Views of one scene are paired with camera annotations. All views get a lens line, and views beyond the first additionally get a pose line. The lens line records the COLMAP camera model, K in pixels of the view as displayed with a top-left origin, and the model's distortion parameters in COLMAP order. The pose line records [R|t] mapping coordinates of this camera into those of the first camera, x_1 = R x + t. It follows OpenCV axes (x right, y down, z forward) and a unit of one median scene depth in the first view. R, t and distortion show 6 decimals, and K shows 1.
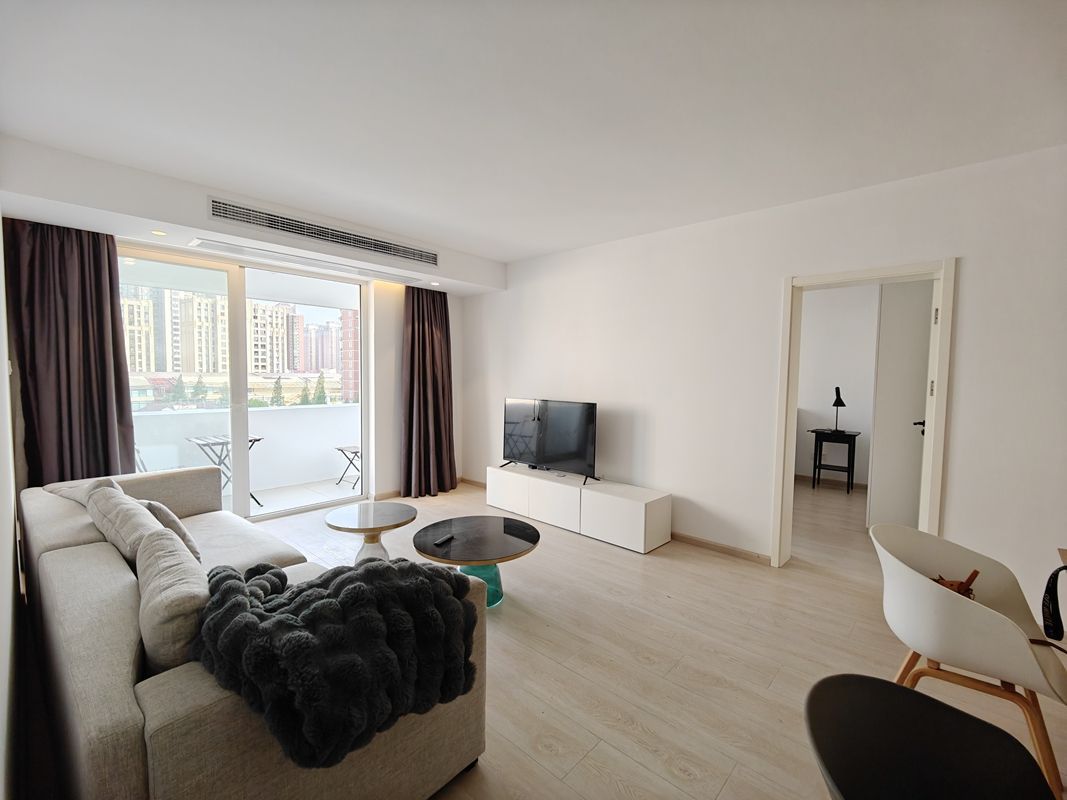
lens RADIAL K [[463.6, 0, 546.2], [0, 463.6, 405.8], [0, 0, 1]] dist [-0.024617, -0.002235]
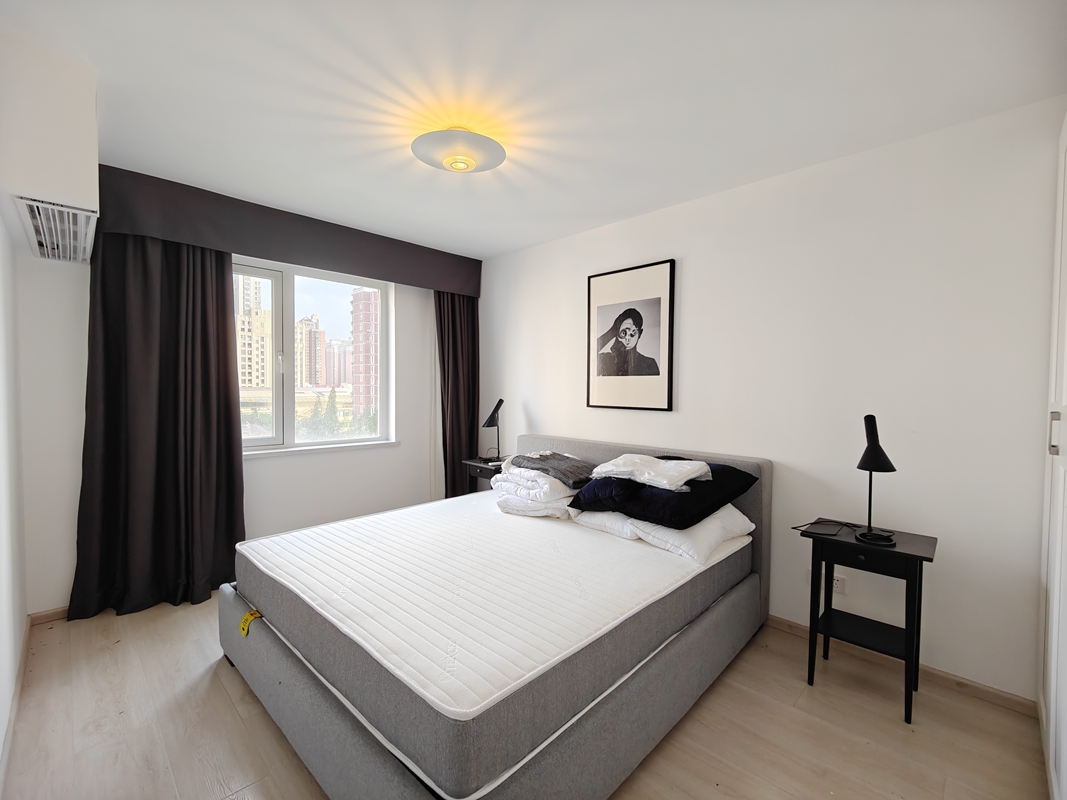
lens RADIAL K [[463.6, 0, 551.4], [0, 463.6, 394.0], [0, 0, 1]] dist [-0.024617, -0.002235]
pose [[0.998813, -0.004606, -0.048500, 0.195720], [0.001963, 0.998517, -0.054402, -0.018104], [0.048679, 0.054242, 0.997341, 0.305535]]
